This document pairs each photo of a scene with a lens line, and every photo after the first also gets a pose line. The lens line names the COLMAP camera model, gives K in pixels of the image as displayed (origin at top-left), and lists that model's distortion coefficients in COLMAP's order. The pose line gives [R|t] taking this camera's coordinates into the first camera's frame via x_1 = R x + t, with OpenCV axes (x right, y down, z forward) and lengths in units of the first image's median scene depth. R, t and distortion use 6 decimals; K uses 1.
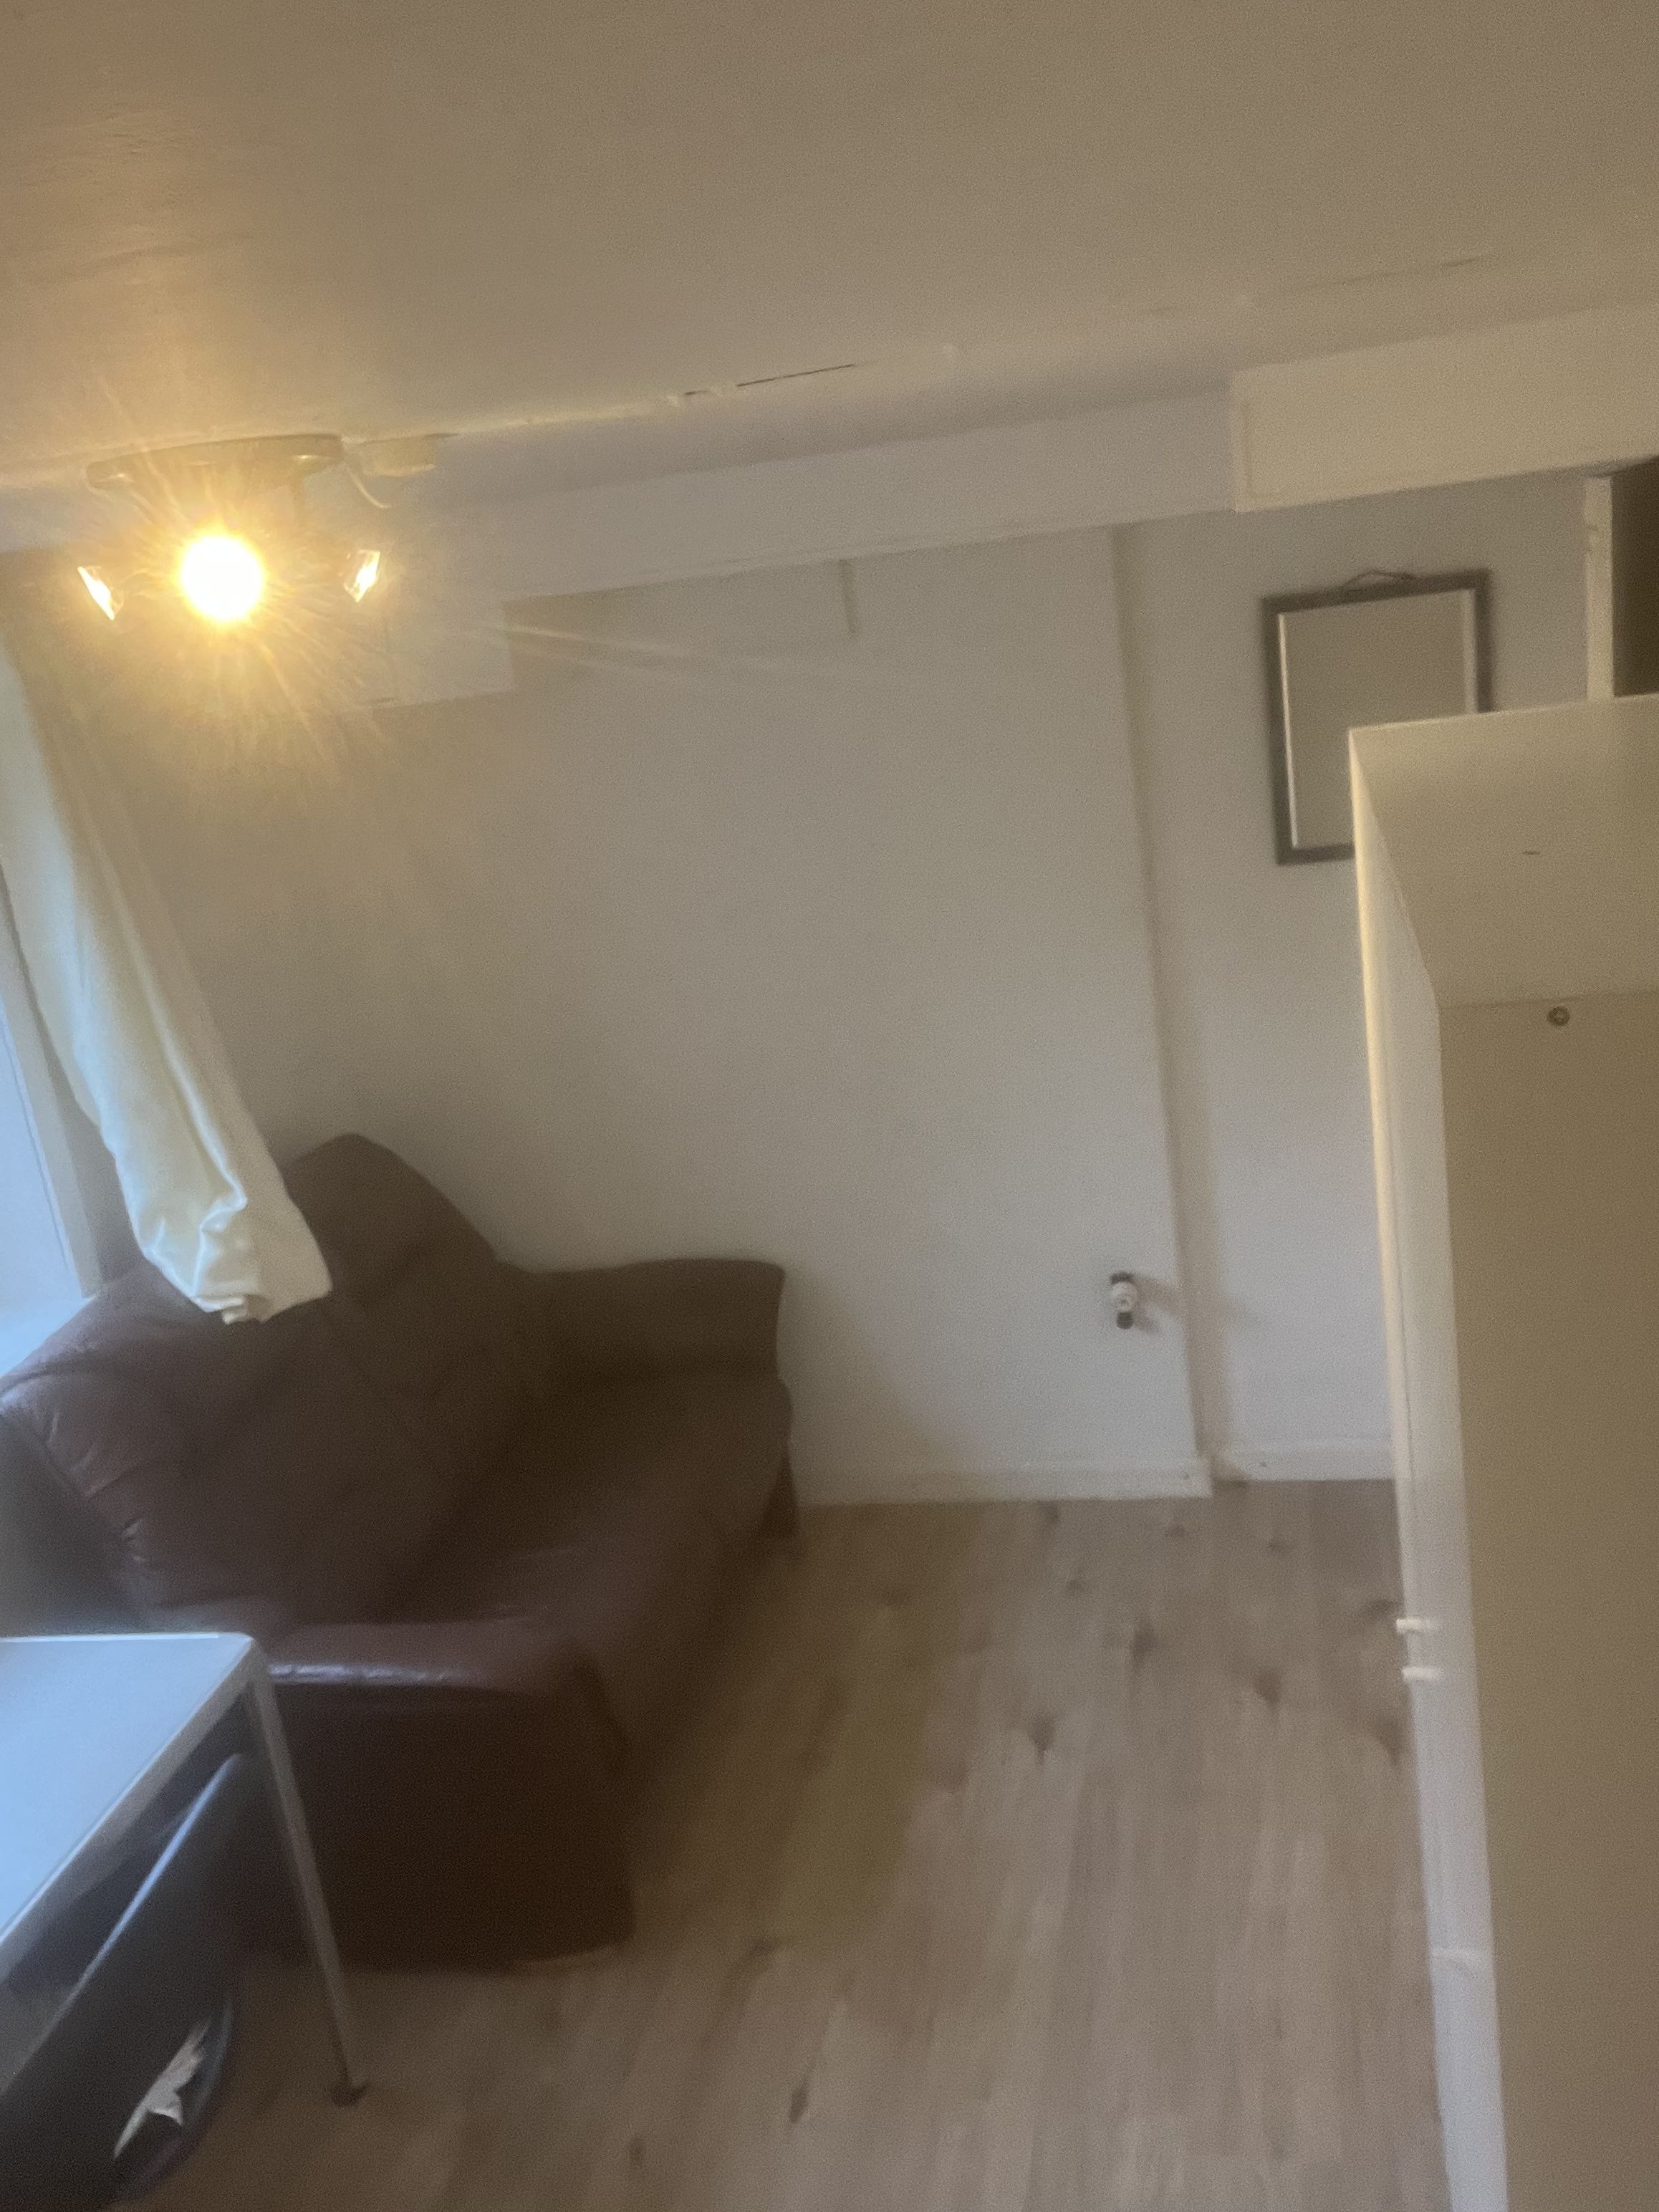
lens RADIAL K [[1960.6, 0, 829.5], [0, 1960.6, 1106.0], [0, 0, 1]] dist [0.044988, 0.006137]
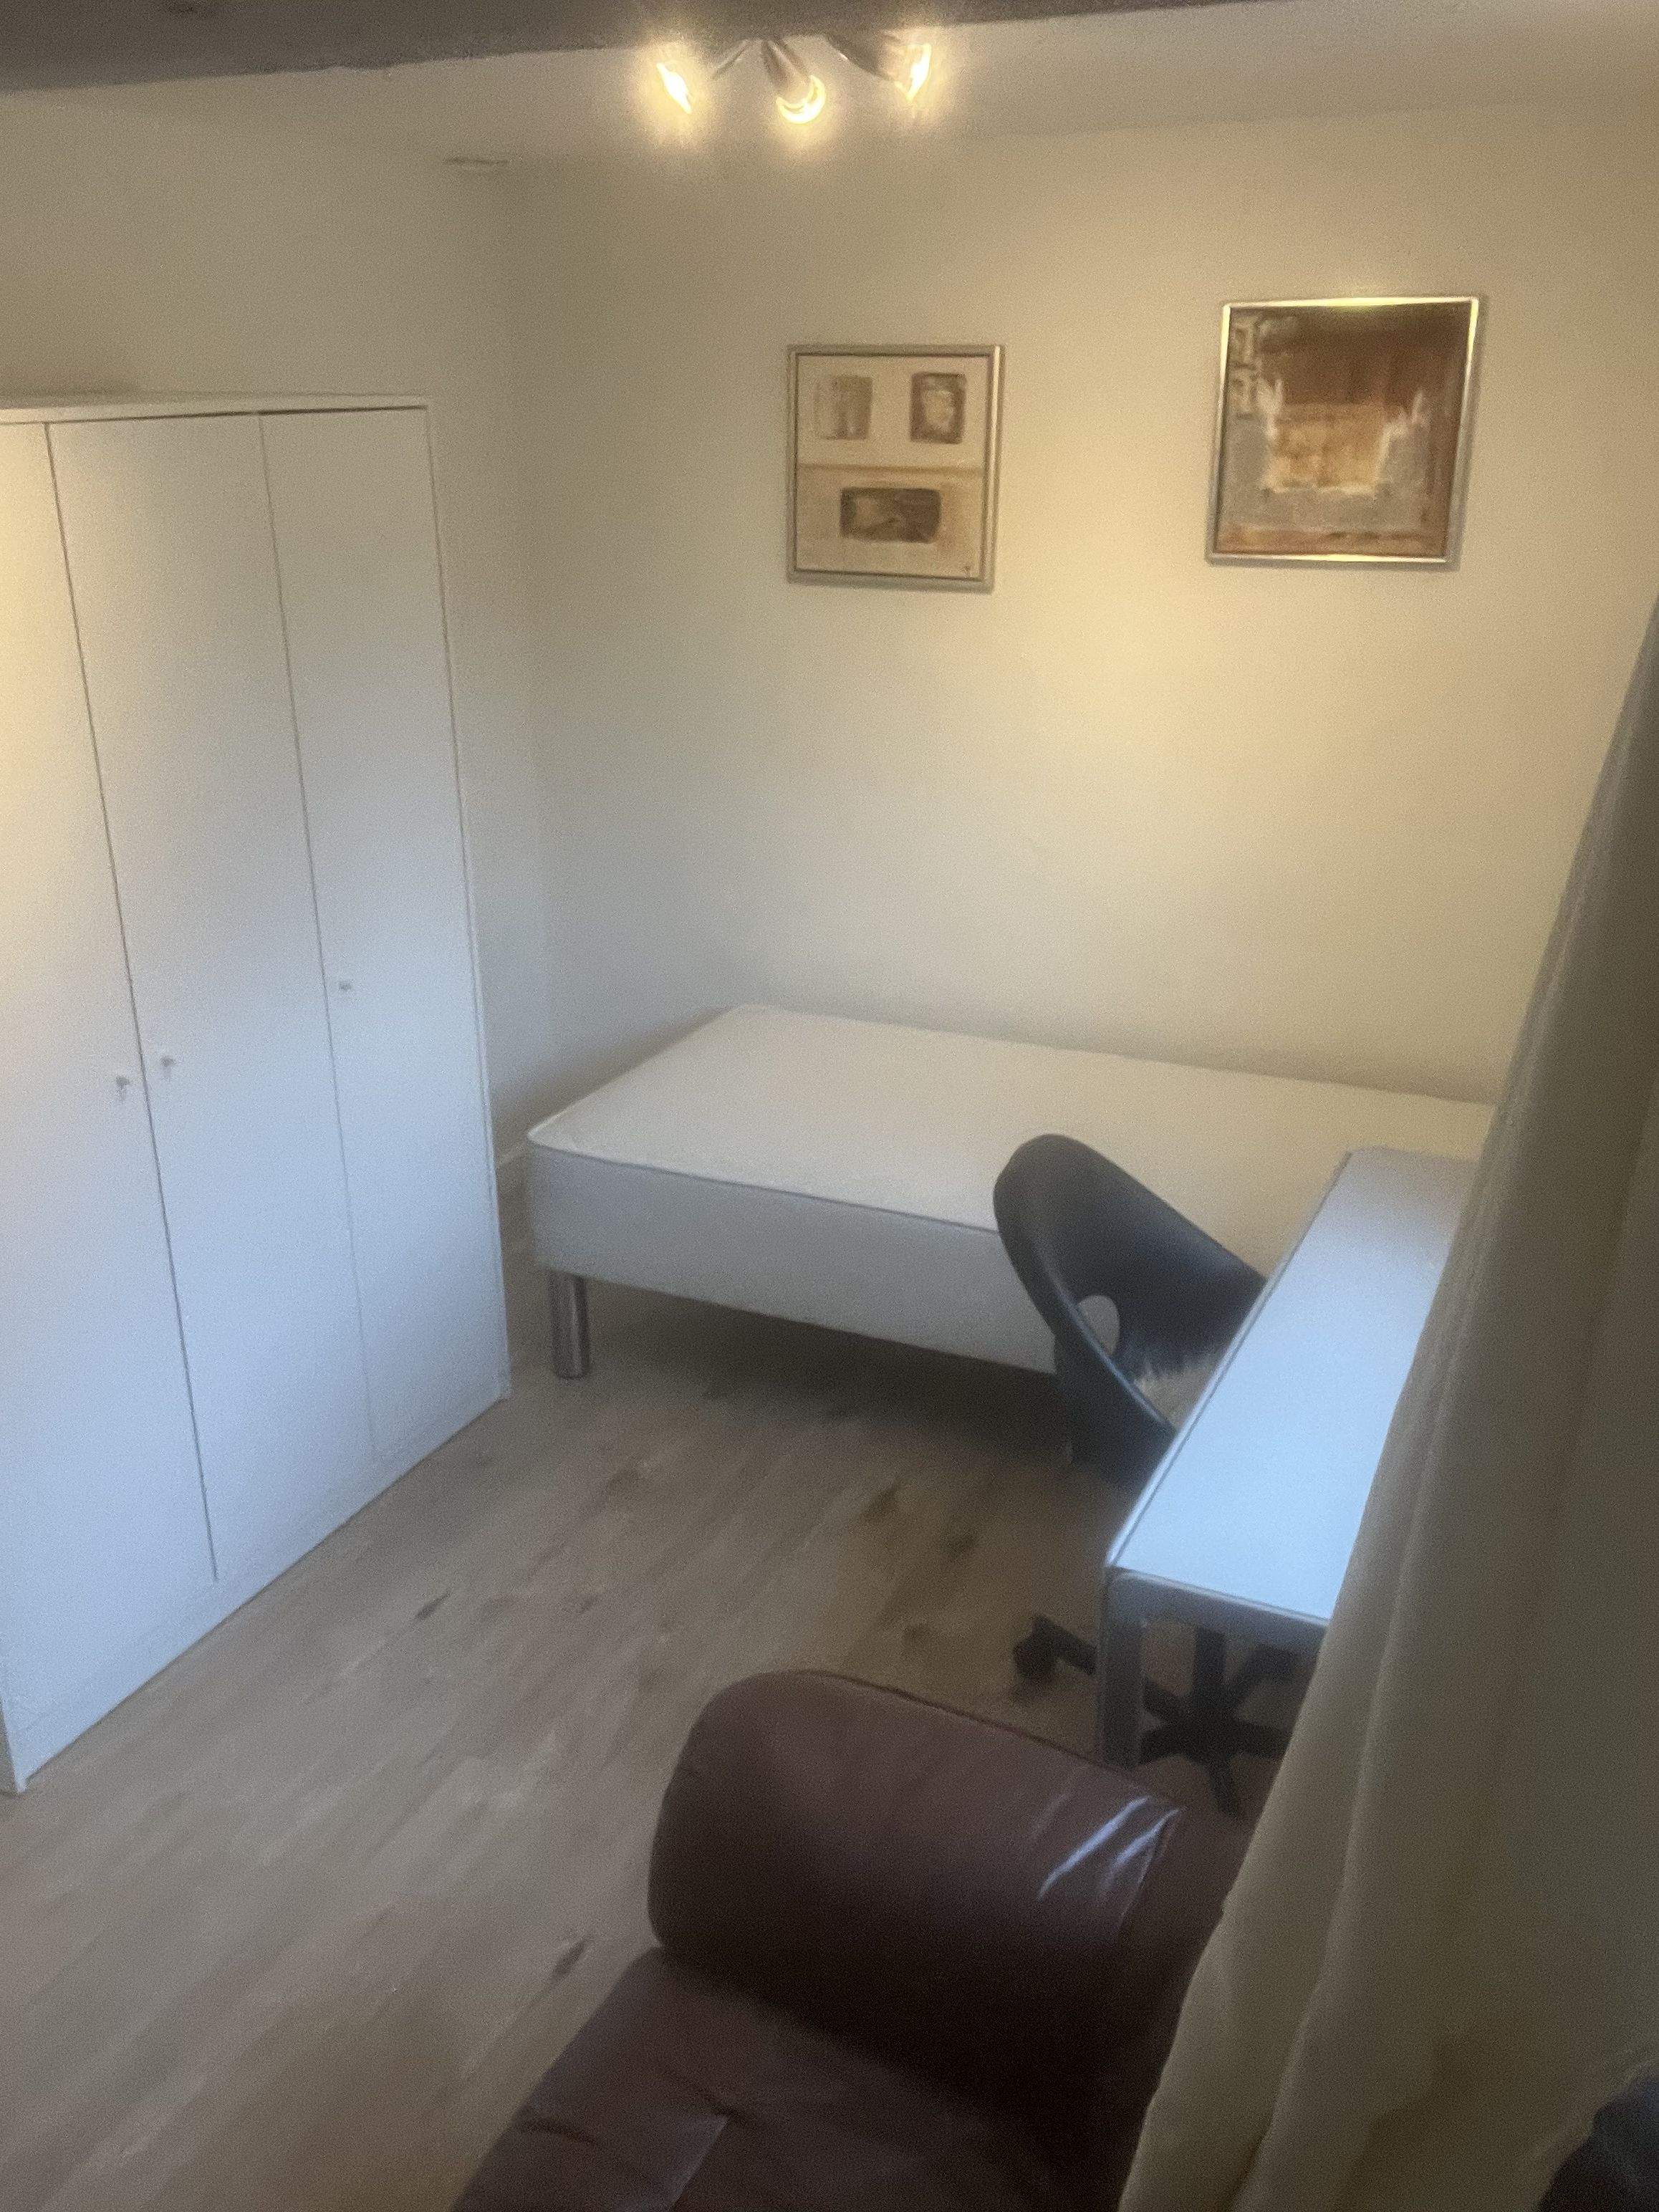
lens RADIAL K [[1960.6, 0, 829.5], [0, 1960.6, 1106.0], [0, 0, 1]] dist [0.044988, 0.006137]
pose [[-0.964705, 0.047045, 0.259098, -0.365787], [0.192191, 0.798411, 0.570616, -0.281692], [-0.180022, 0.600272, -0.779272, 1.395837]]
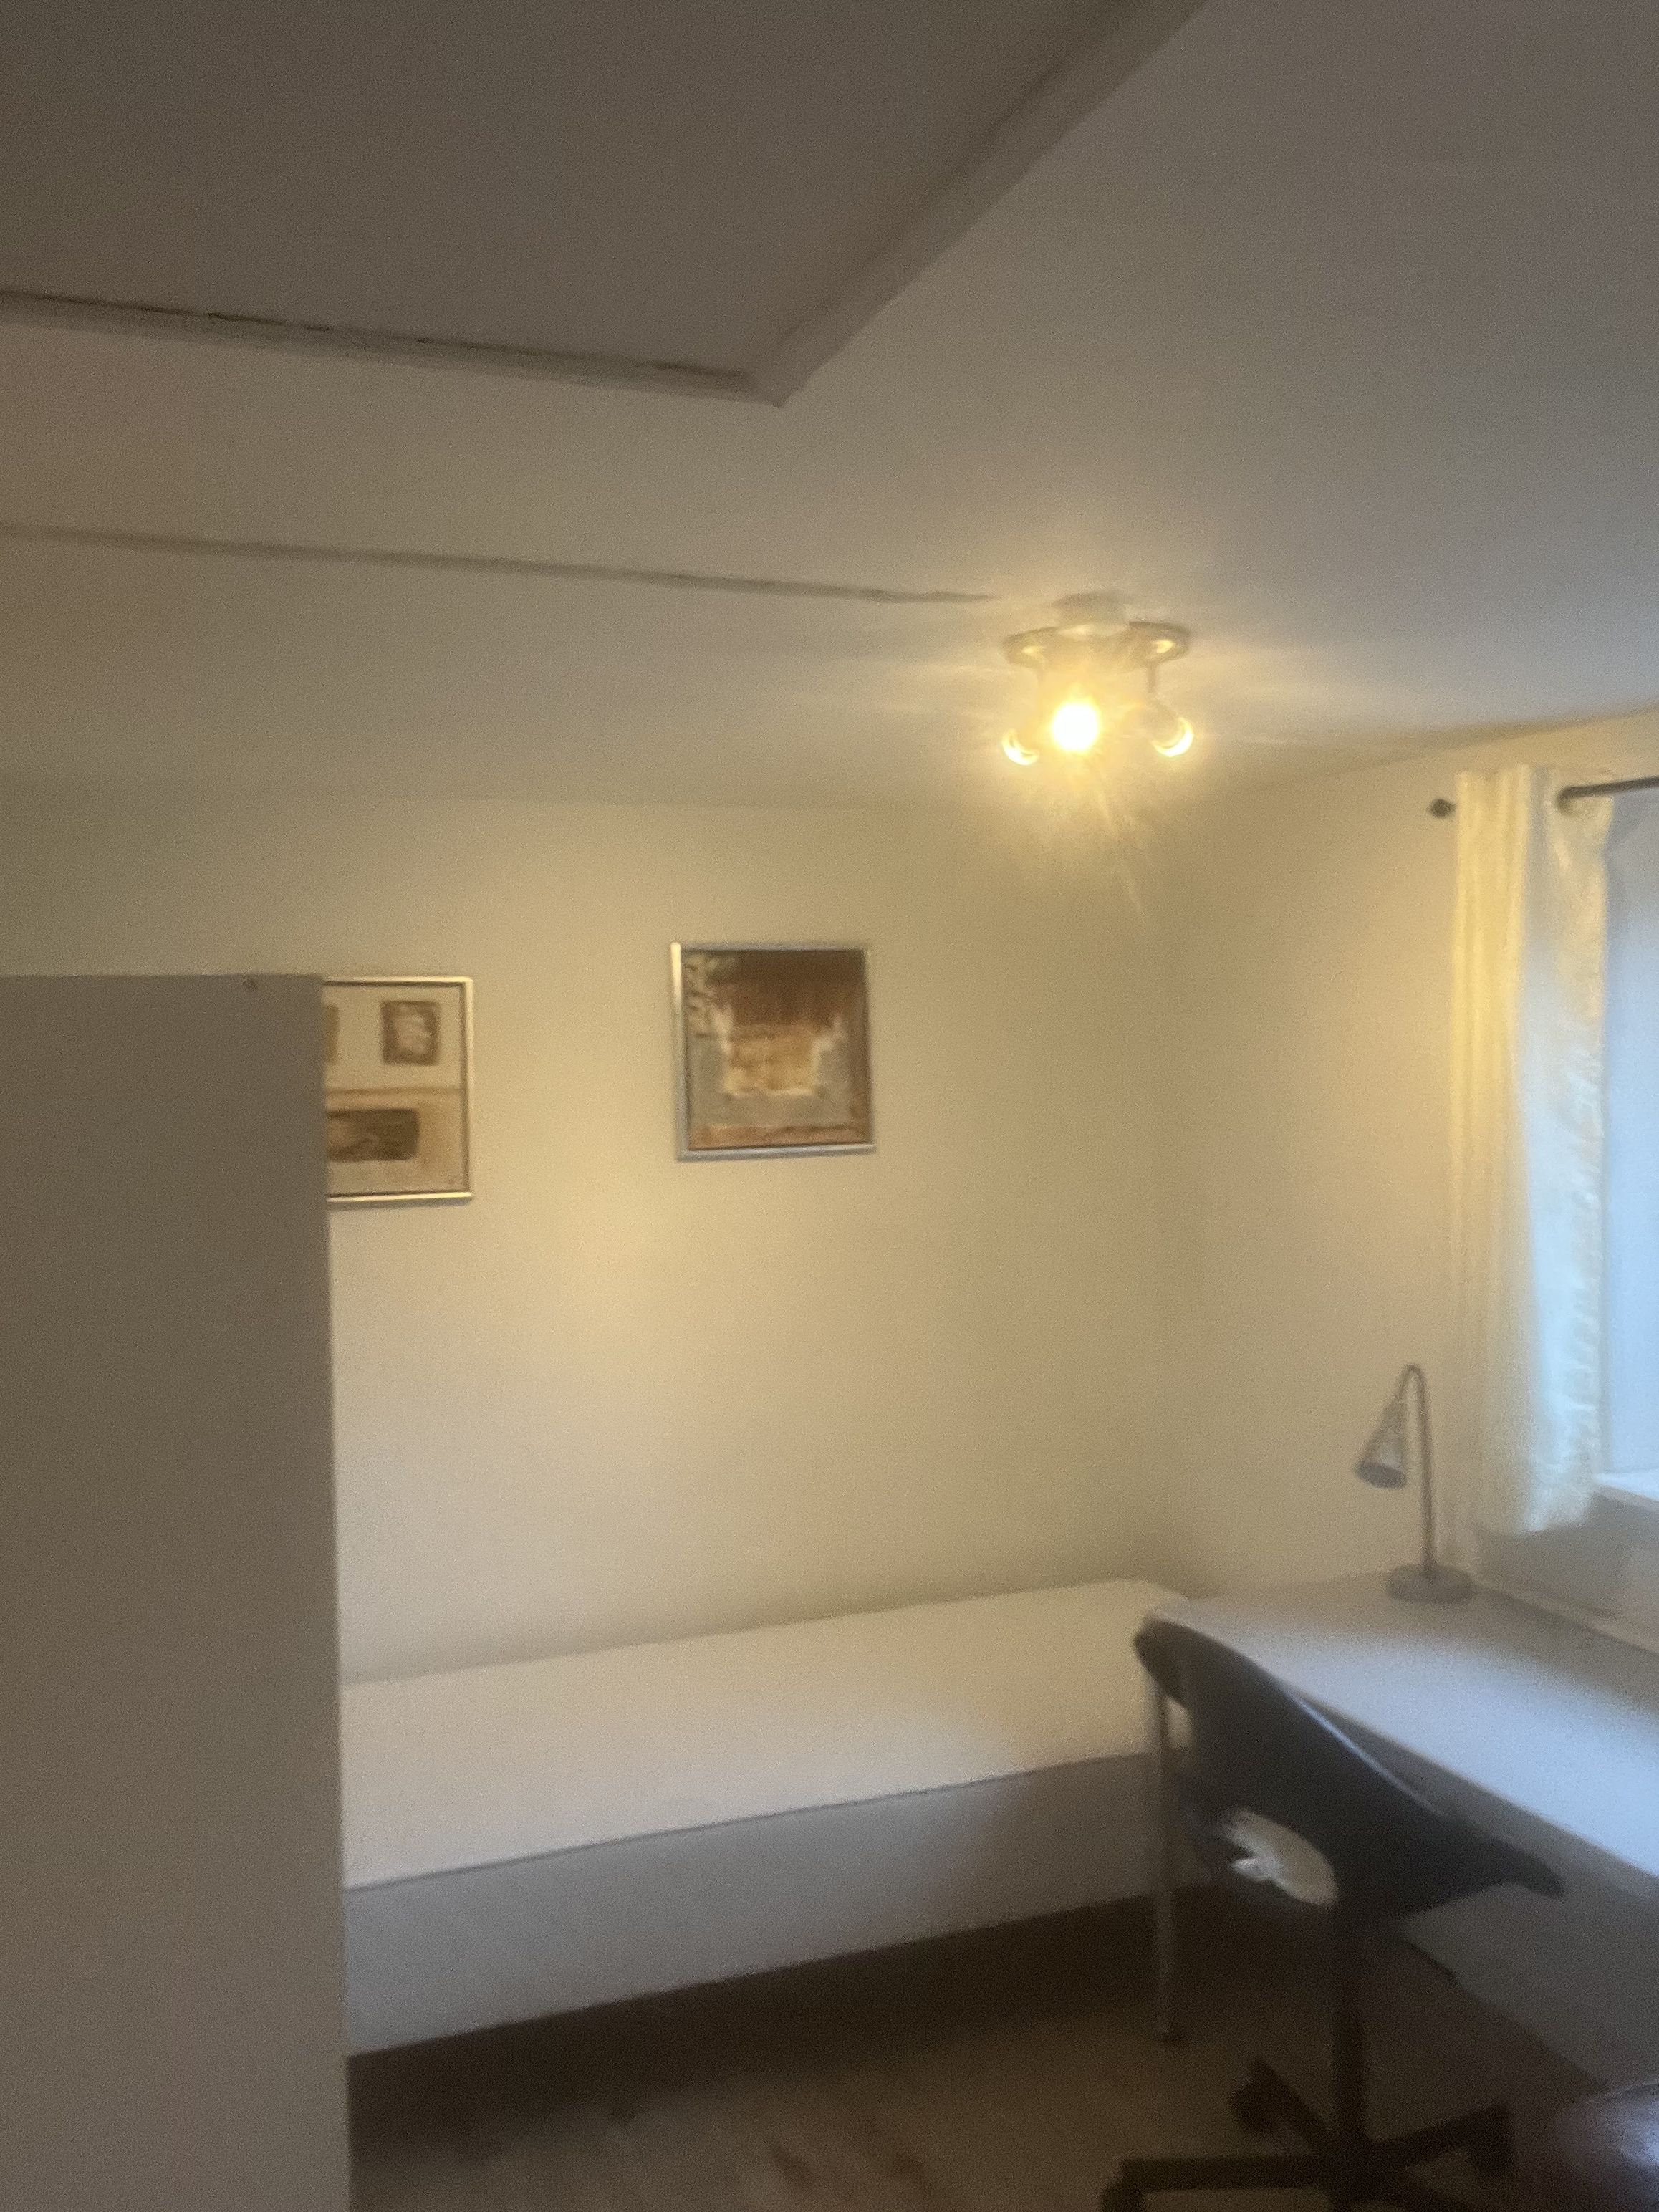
lens RADIAL K [[1961.3, 0, 827.8], [0, 1961.3, 1069.5], [0, 0, 1]] dist [0.019368, 0.005958]
pose [[-0.829715, 0.152330, -0.536999, 0.390973], [-0.033832, 0.946549, 0.320781, -0.301685], [0.557161, 0.284324, -0.780213, 1.275251]]
